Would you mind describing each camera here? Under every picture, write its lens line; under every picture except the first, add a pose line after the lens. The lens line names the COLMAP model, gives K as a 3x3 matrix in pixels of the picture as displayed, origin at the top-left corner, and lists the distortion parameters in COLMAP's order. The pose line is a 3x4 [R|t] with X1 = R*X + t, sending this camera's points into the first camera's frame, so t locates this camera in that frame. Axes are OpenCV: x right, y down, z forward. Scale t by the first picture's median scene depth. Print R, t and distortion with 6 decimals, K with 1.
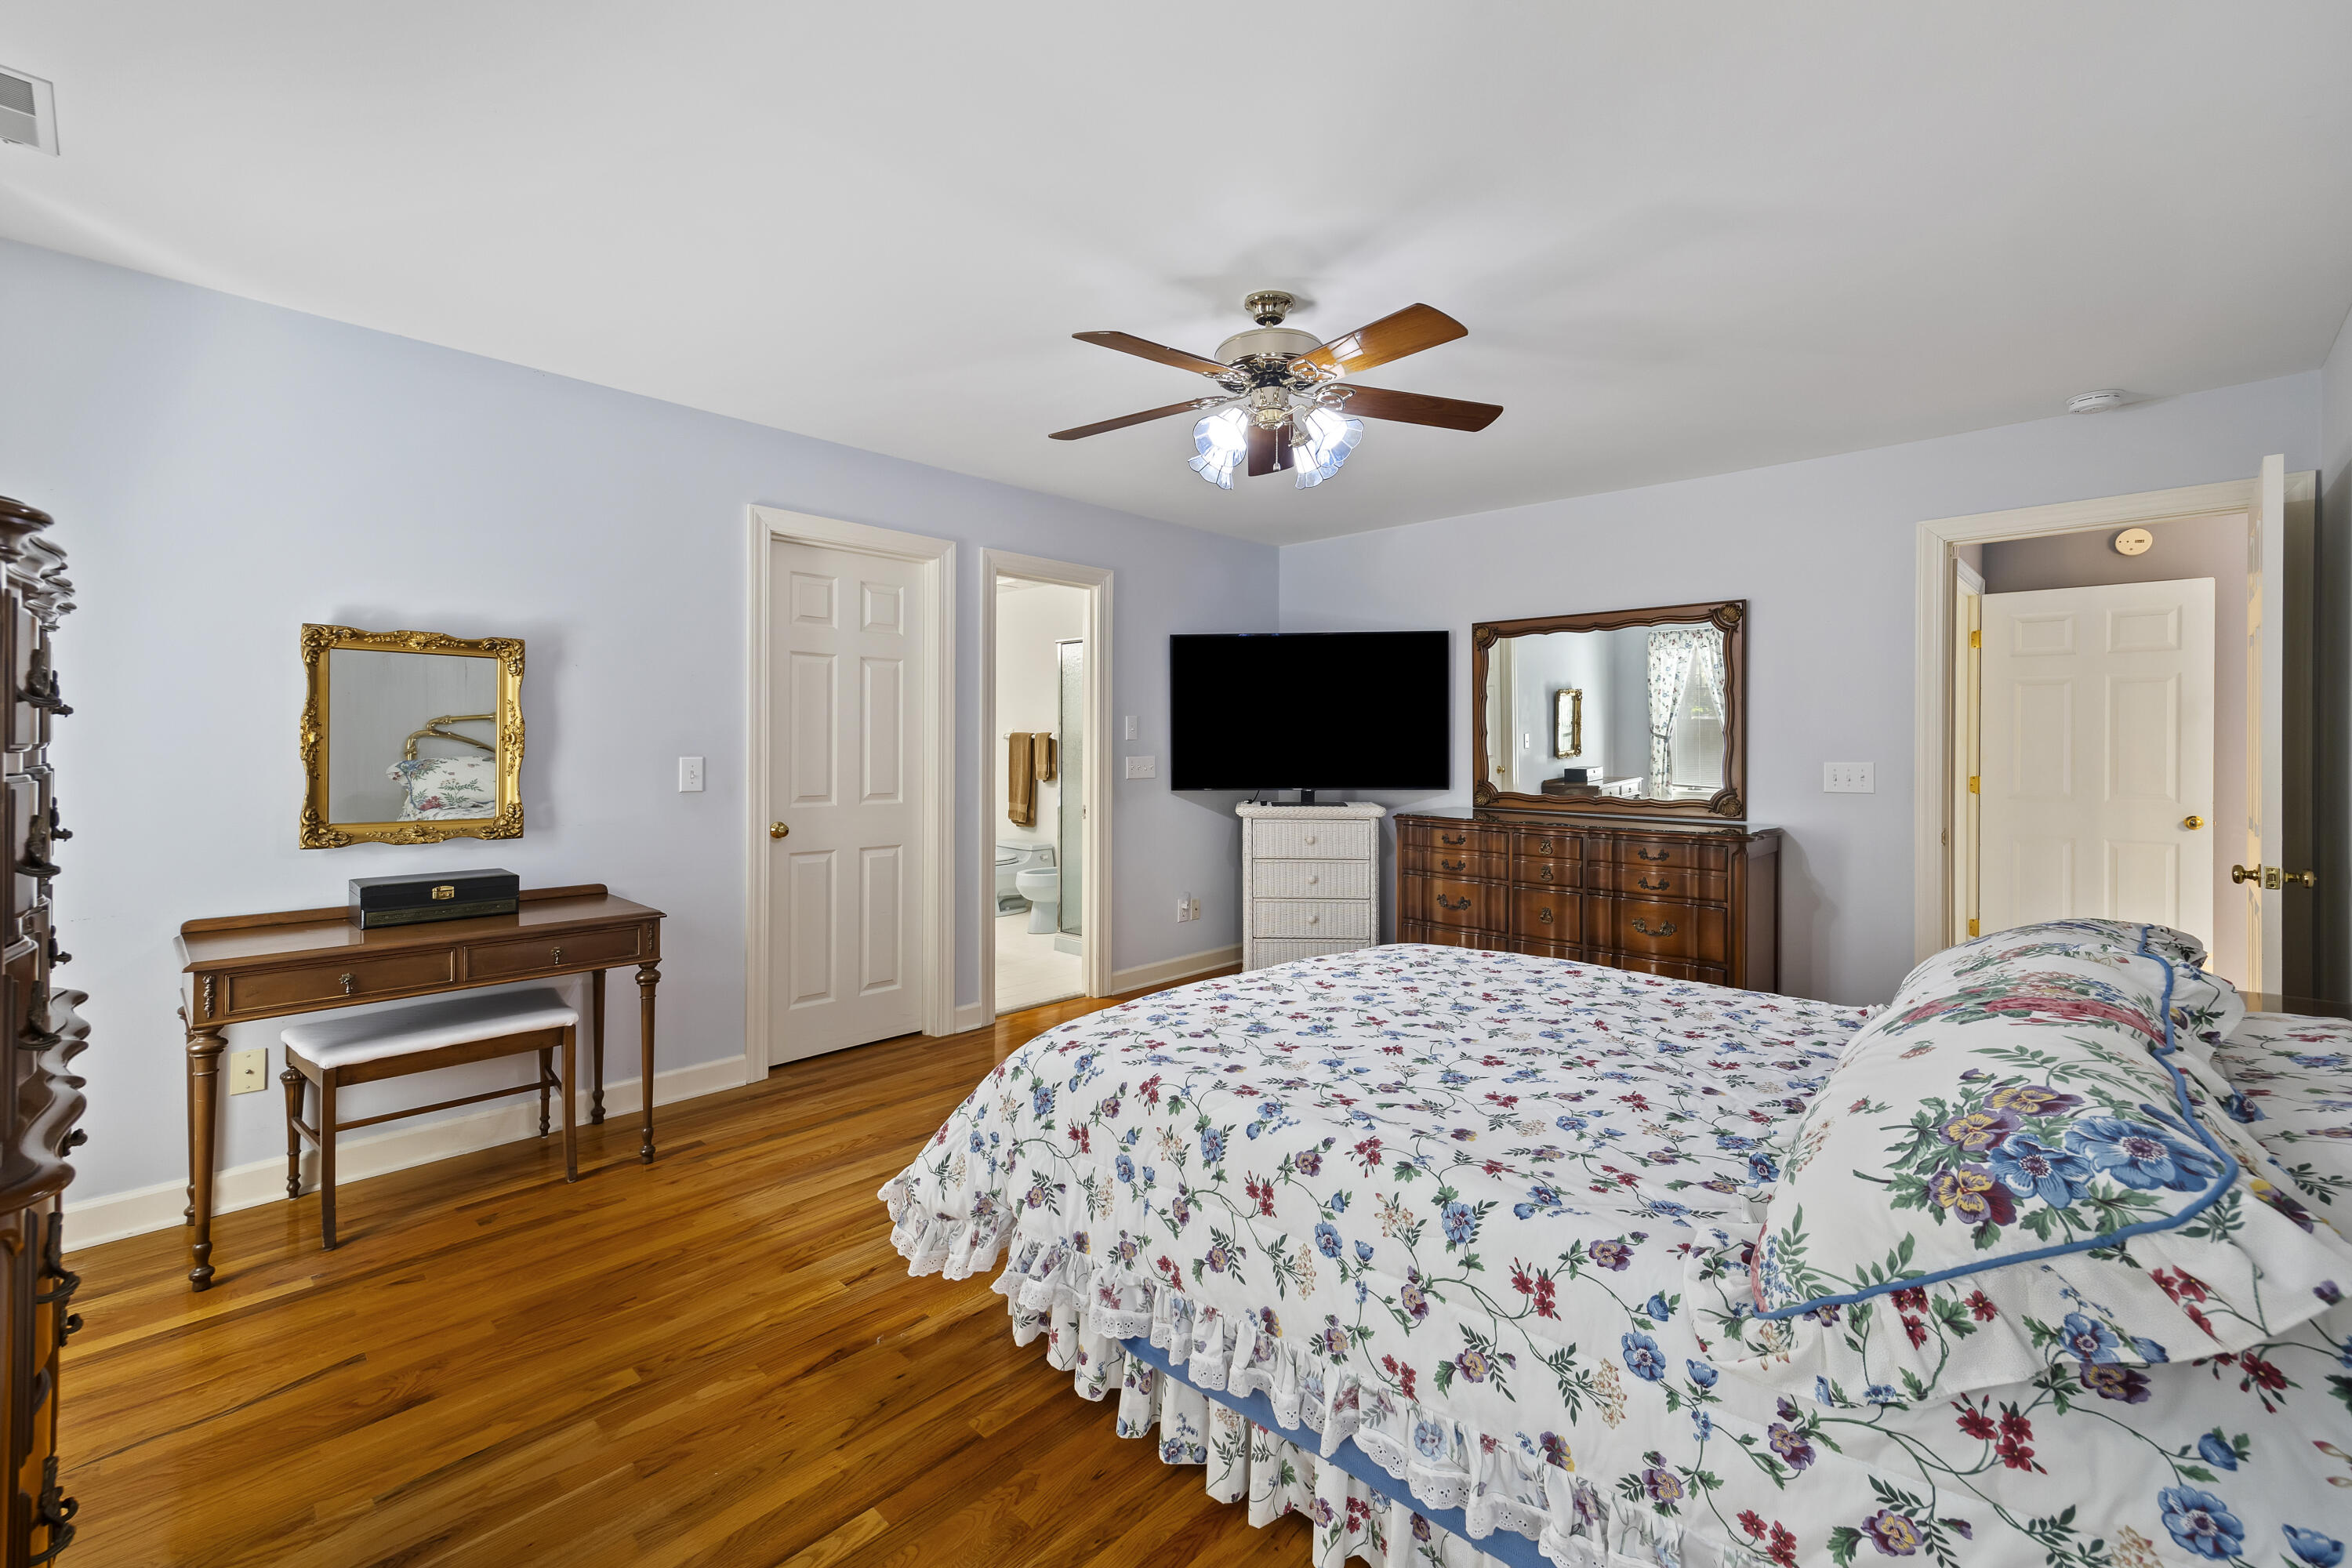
lens RADIAL K [[989.4, 0, 1187.8], [0, 989.4, 754.6], [0, 0, 1]] dist [-0.000644, -0.000041]
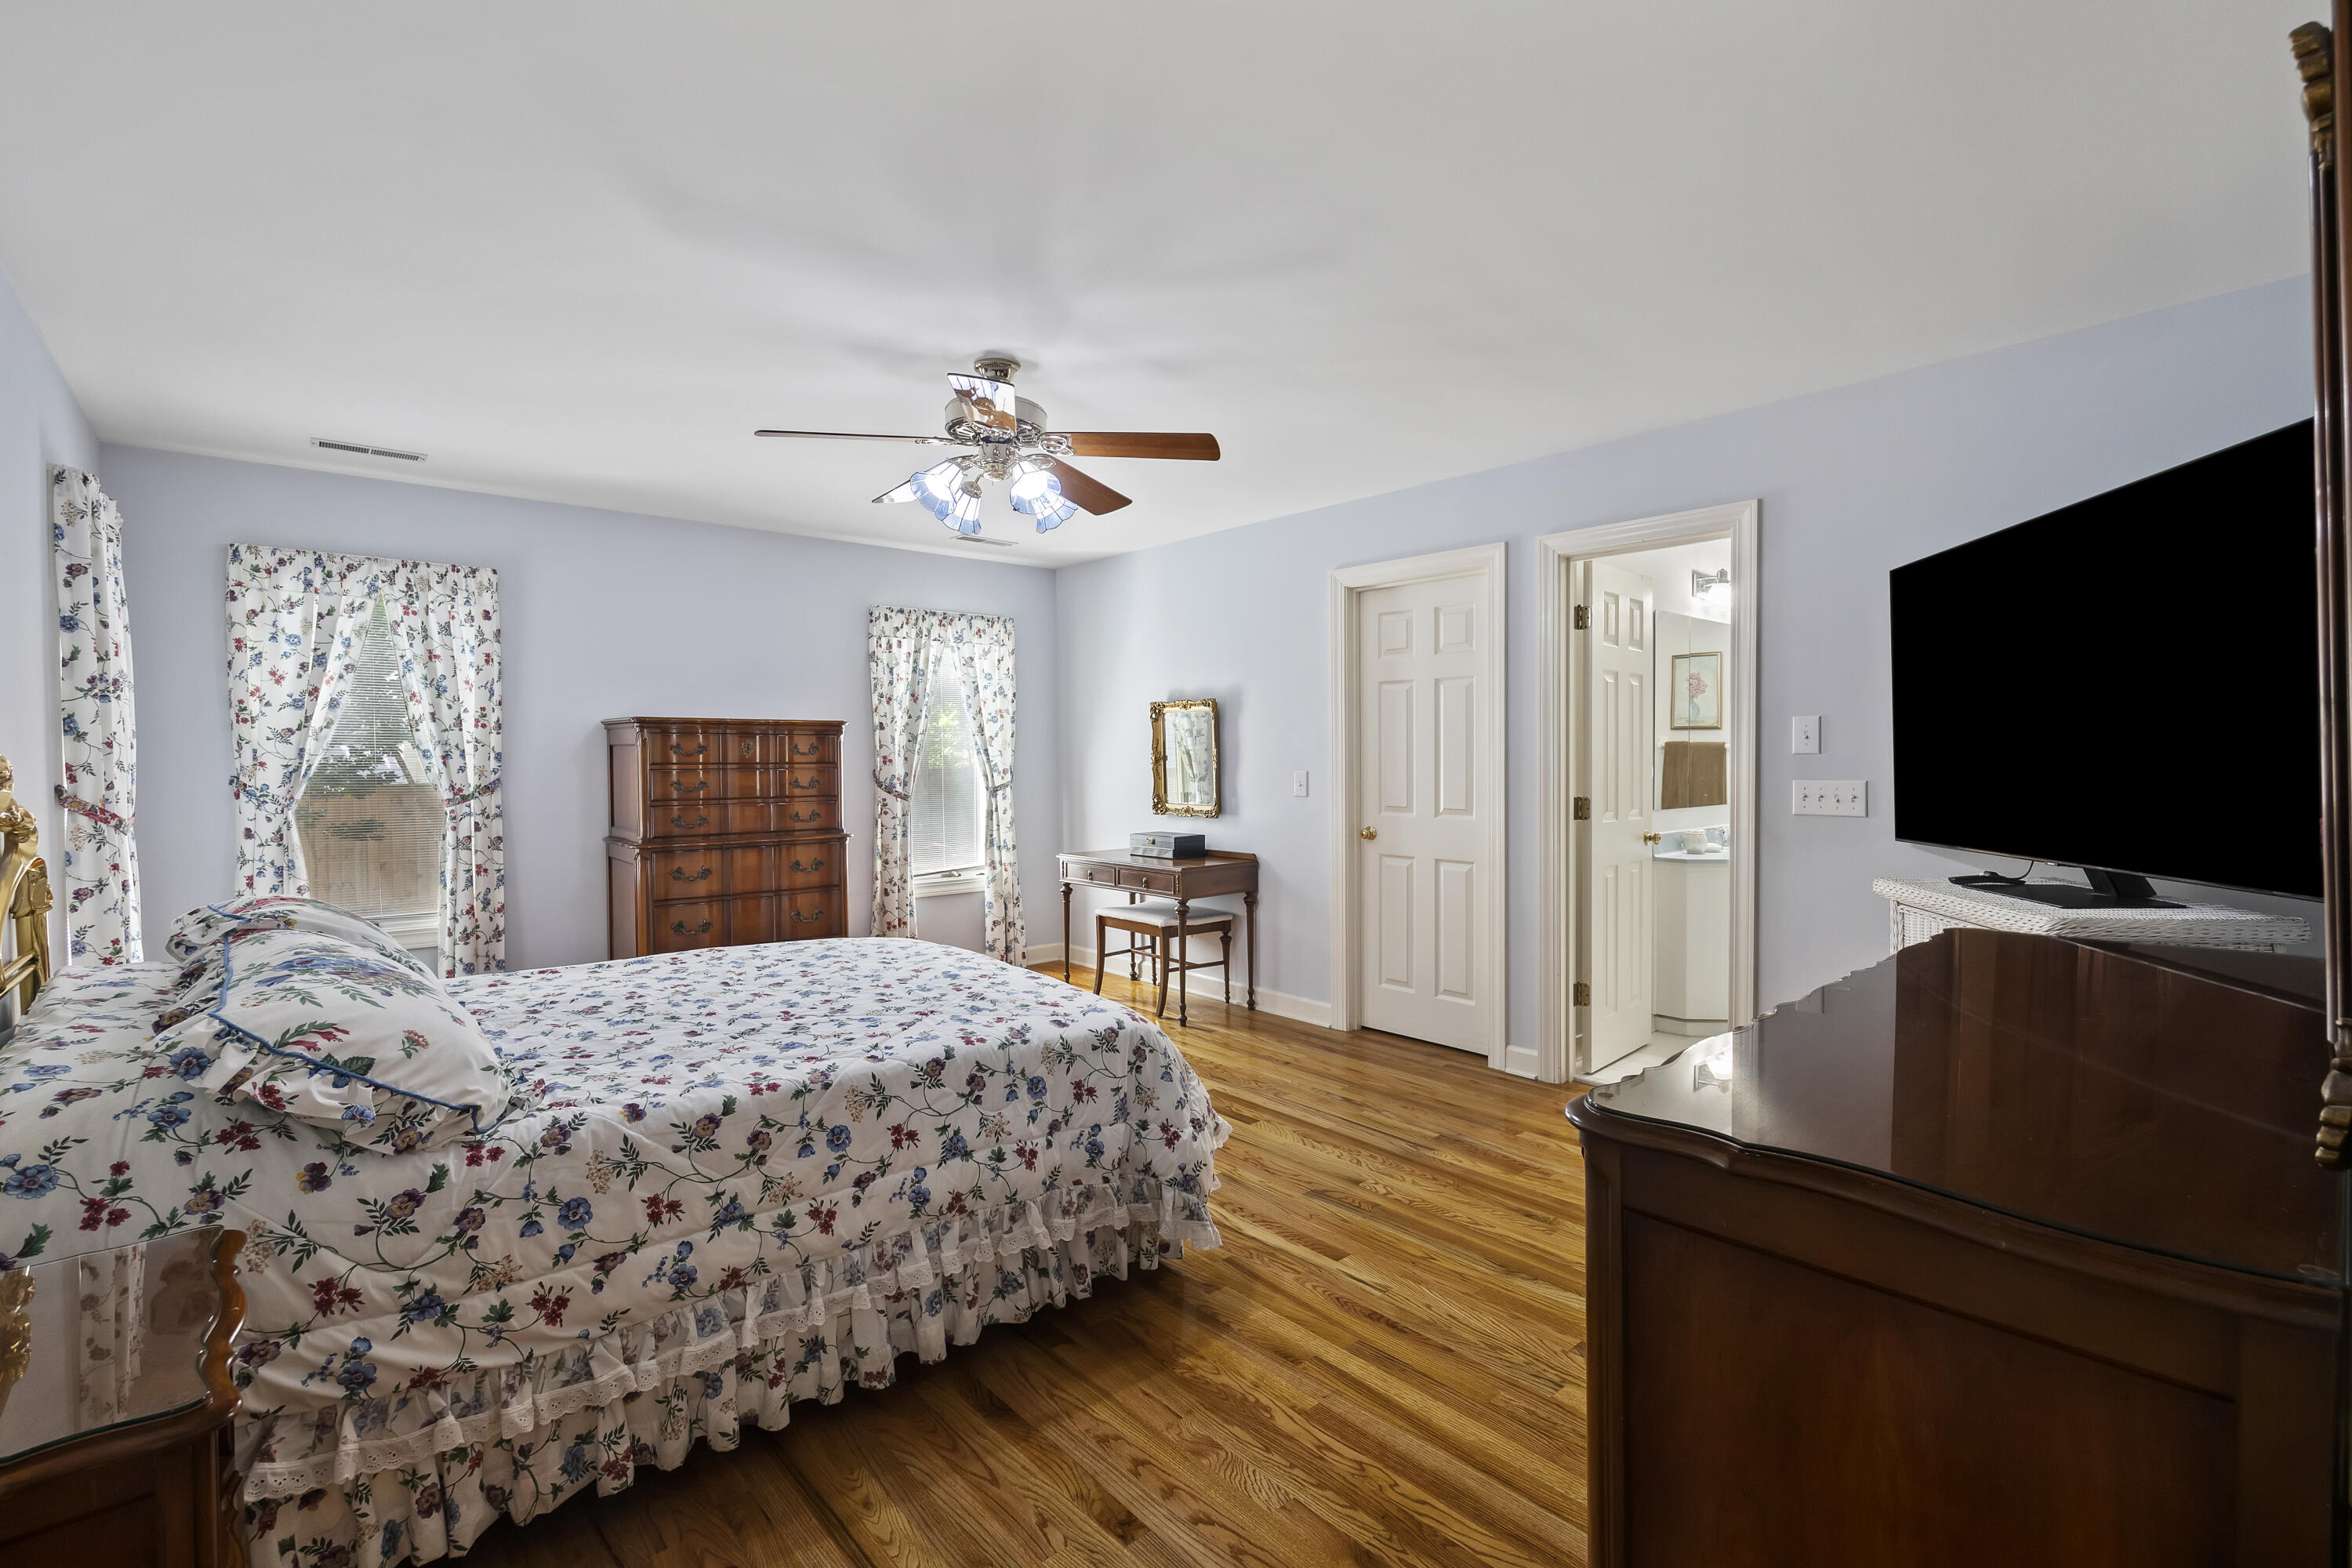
lens RADIAL K [[1009.6, 0, 1185.7], [0, 1009.6, 753.3], [0, 0, 1]] dist [0.000610, 0.000030]
pose [[-0.079028, 0.008171, -0.996839, 0.826740], [0.006800, 0.999948, 0.007657, -0.030559], [0.996849, -0.006174, -0.079079, 0.880645]]
